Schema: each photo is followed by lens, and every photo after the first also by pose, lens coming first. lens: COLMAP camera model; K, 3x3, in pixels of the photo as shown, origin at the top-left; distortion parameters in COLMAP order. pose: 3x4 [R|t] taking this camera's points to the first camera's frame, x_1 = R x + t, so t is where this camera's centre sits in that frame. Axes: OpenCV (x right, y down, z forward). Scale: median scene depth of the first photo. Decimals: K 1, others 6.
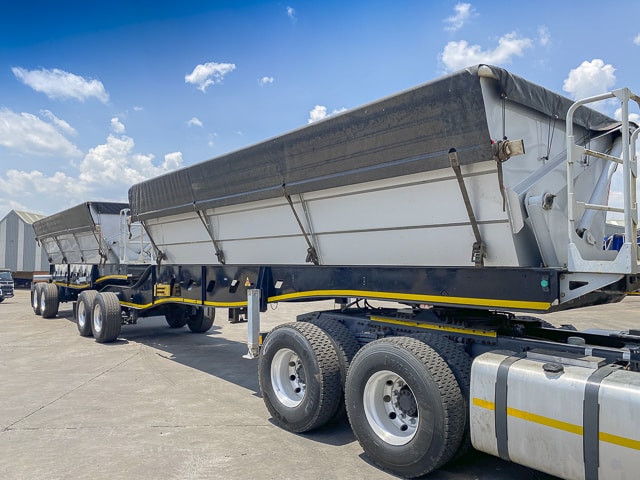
lens RADIAL K [[480.5, 0, 320.0], [0, 480.5, 240.0], [0, 0, 1]] dist [0.000392, 0.002077]
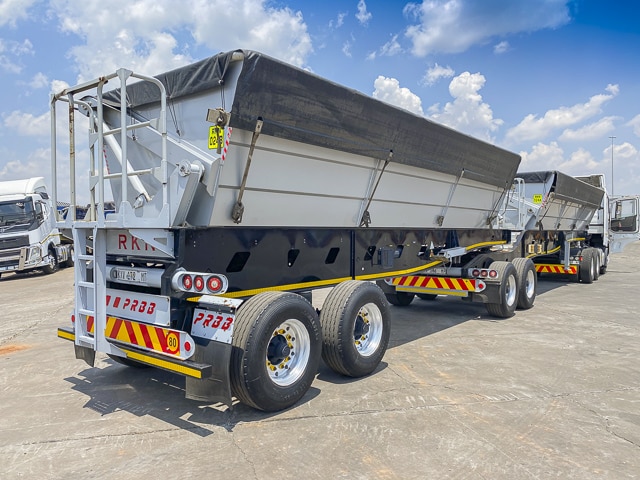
lens RADIAL K [[480.5, 0, 320.0], [0, 480.5, 240.0], [0, 0, 1]] dist [0.000392, 0.002077]
pose [[-0.195761, -0.033893, 0.980066, -1.054905], [-0.049418, 0.998474, 0.024659, 0.058867], [-0.979406, -0.043606, -0.197137, 1.311719]]
